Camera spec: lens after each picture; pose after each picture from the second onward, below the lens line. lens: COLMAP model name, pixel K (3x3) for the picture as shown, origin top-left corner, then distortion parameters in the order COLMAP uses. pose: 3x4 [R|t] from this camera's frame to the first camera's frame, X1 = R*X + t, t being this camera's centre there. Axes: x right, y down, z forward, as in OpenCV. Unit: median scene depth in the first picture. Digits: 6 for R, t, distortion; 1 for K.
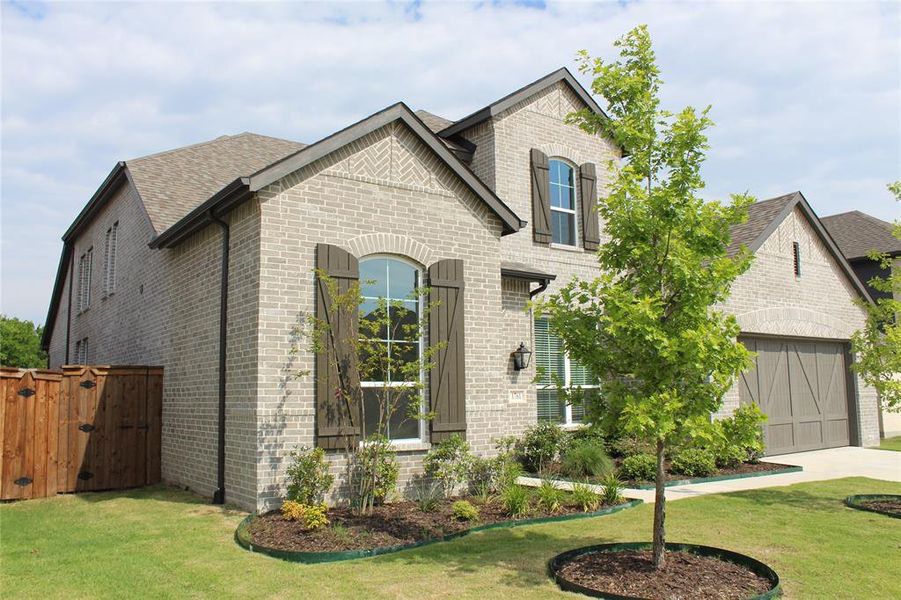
lens RADIAL K [[749.6, 0, 450.2], [0, 749.6, 302.8], [0, 0, 1]] dist [-0.135535, 0.000604]
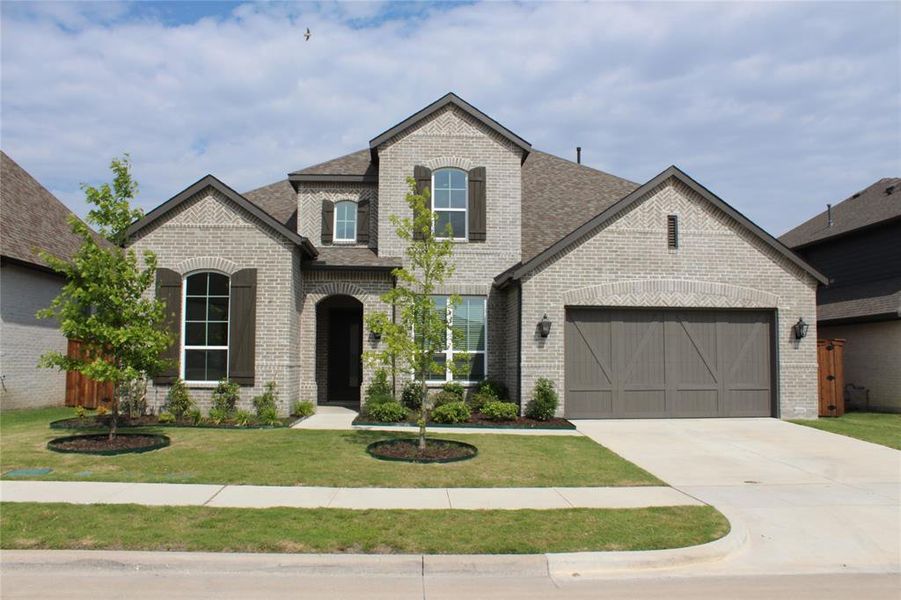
lens RADIAL K [[749.6, 0, 451.7], [0, 749.6, 299.3], [0, 0, 1]] dist [-0.135535, 0.000604]
pose [[0.847336, -0.029120, -0.530257, 0.818655], [0.051619, 0.998284, 0.027663, -0.010334], [0.528542, -0.050811, 0.847385, -0.064247]]
